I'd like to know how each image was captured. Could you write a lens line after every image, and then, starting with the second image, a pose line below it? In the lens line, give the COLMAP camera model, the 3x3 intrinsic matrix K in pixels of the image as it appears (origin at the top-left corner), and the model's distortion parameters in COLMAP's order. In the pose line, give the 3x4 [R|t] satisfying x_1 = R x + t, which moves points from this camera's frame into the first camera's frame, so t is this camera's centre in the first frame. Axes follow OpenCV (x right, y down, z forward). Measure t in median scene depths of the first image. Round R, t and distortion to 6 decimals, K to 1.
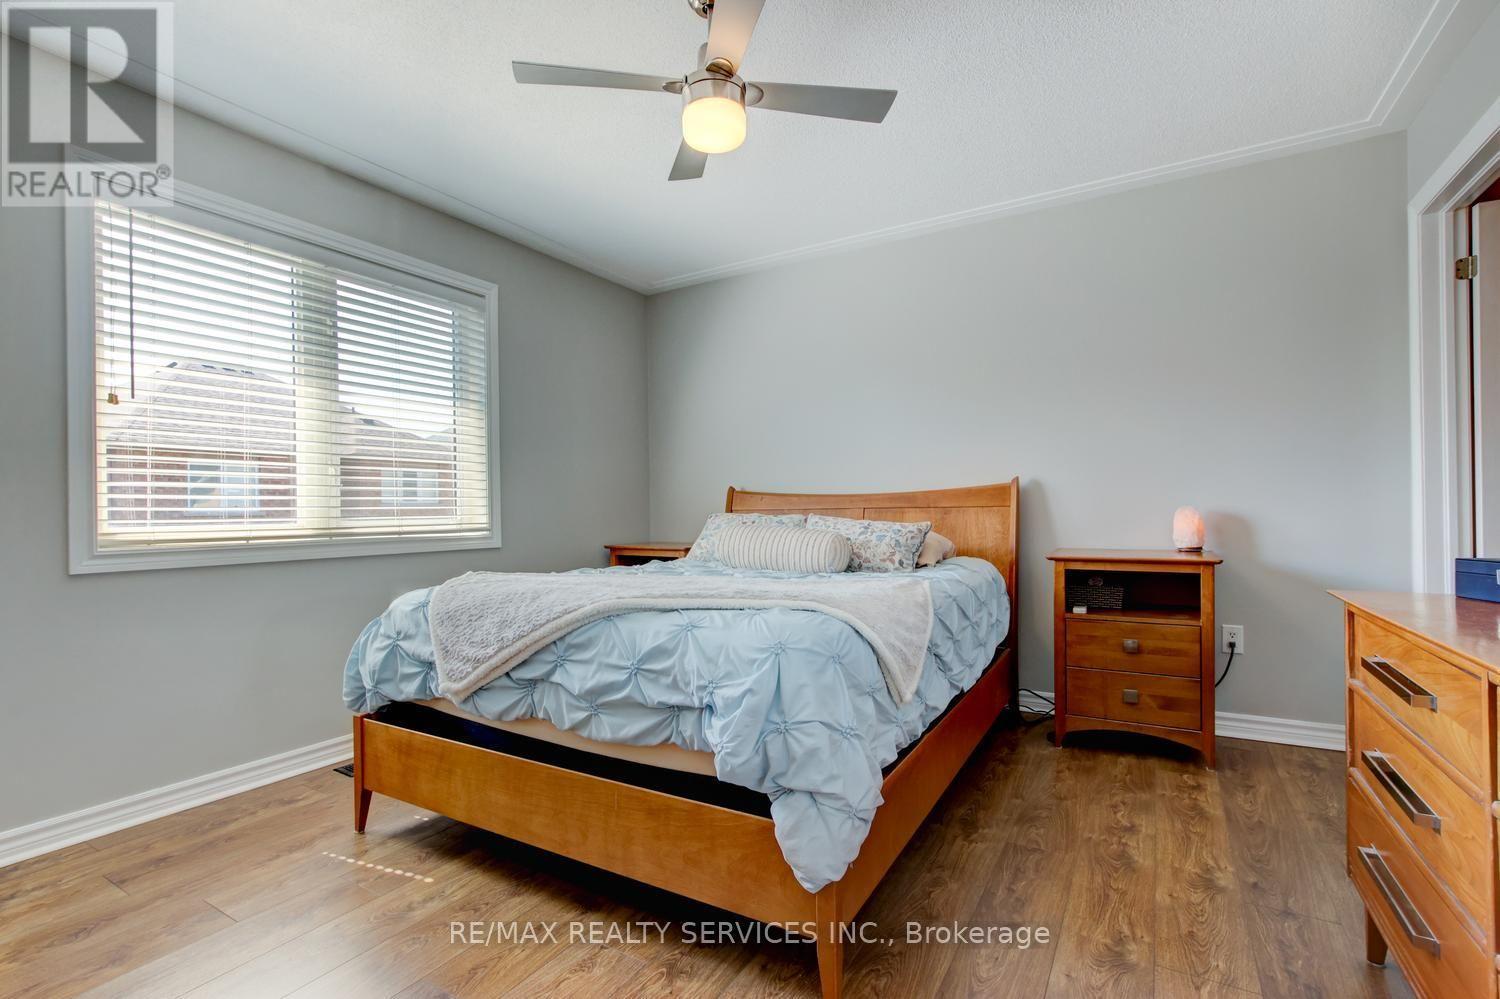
lens RADIAL K [[687.4, 0, 756.6], [0, 687.4, 523.4], [0, 0, 1]] dist [-0.002732, -0.000163]
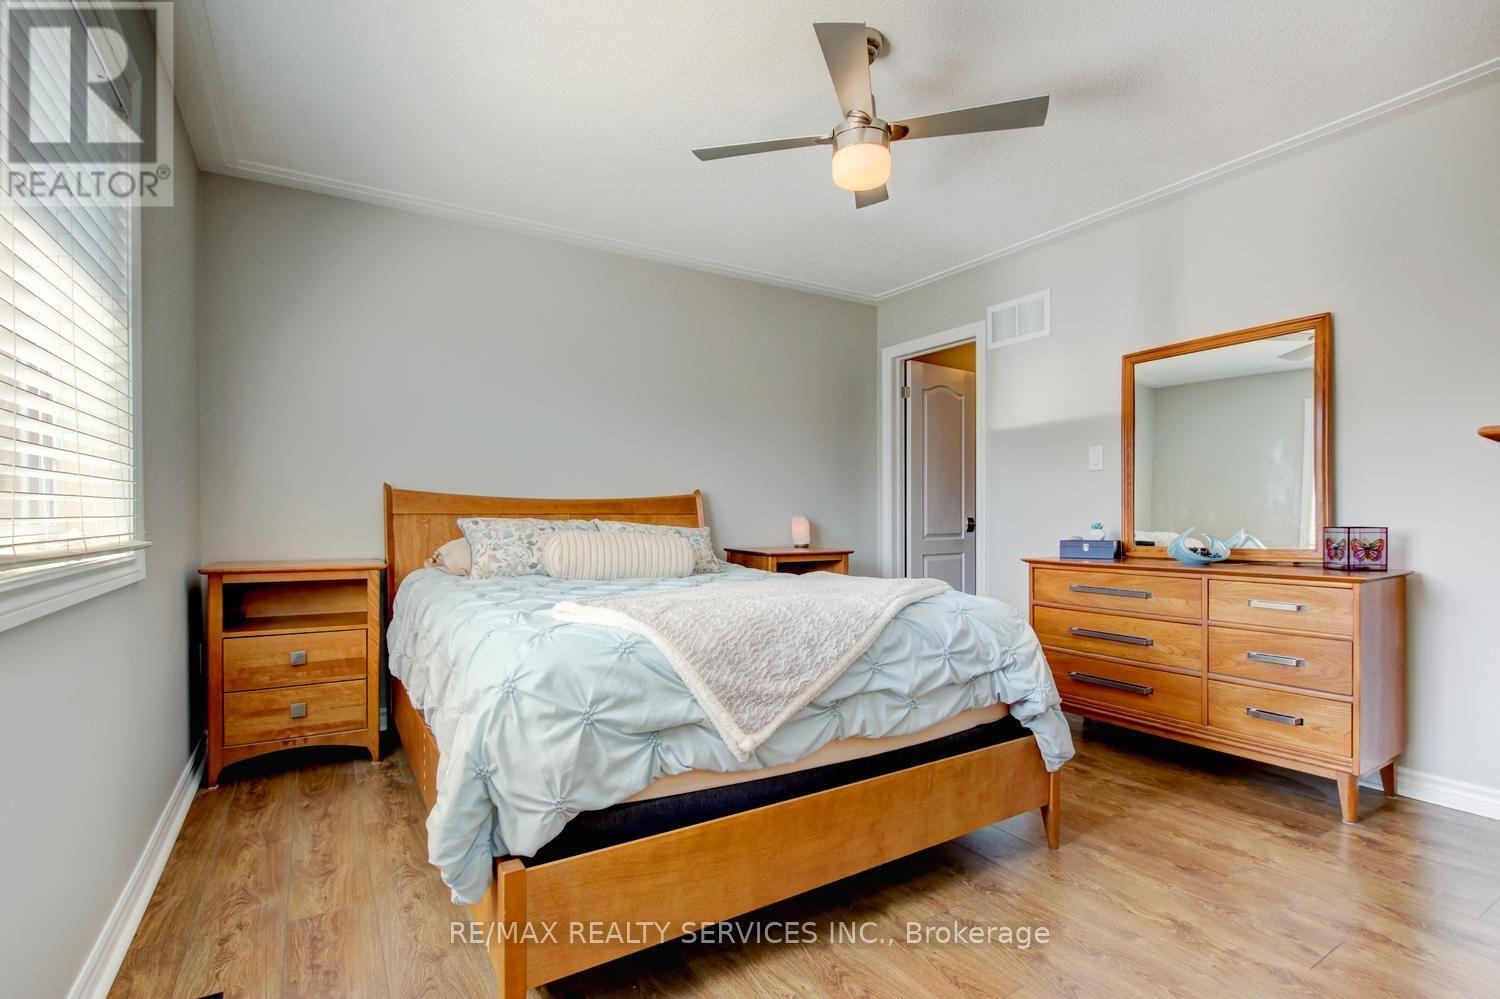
lens RADIAL K [[687.4, 0, 756.6], [0, 687.4, 523.4], [0, 0, 1]] dist [-0.002732, -0.000163]
pose [[0.472695, 0.000432, 0.881226, -1.085274], [0.010126, 0.999931, -0.005922, -0.001756], [-0.881168, 0.011722, 0.472658, 0.601566]]
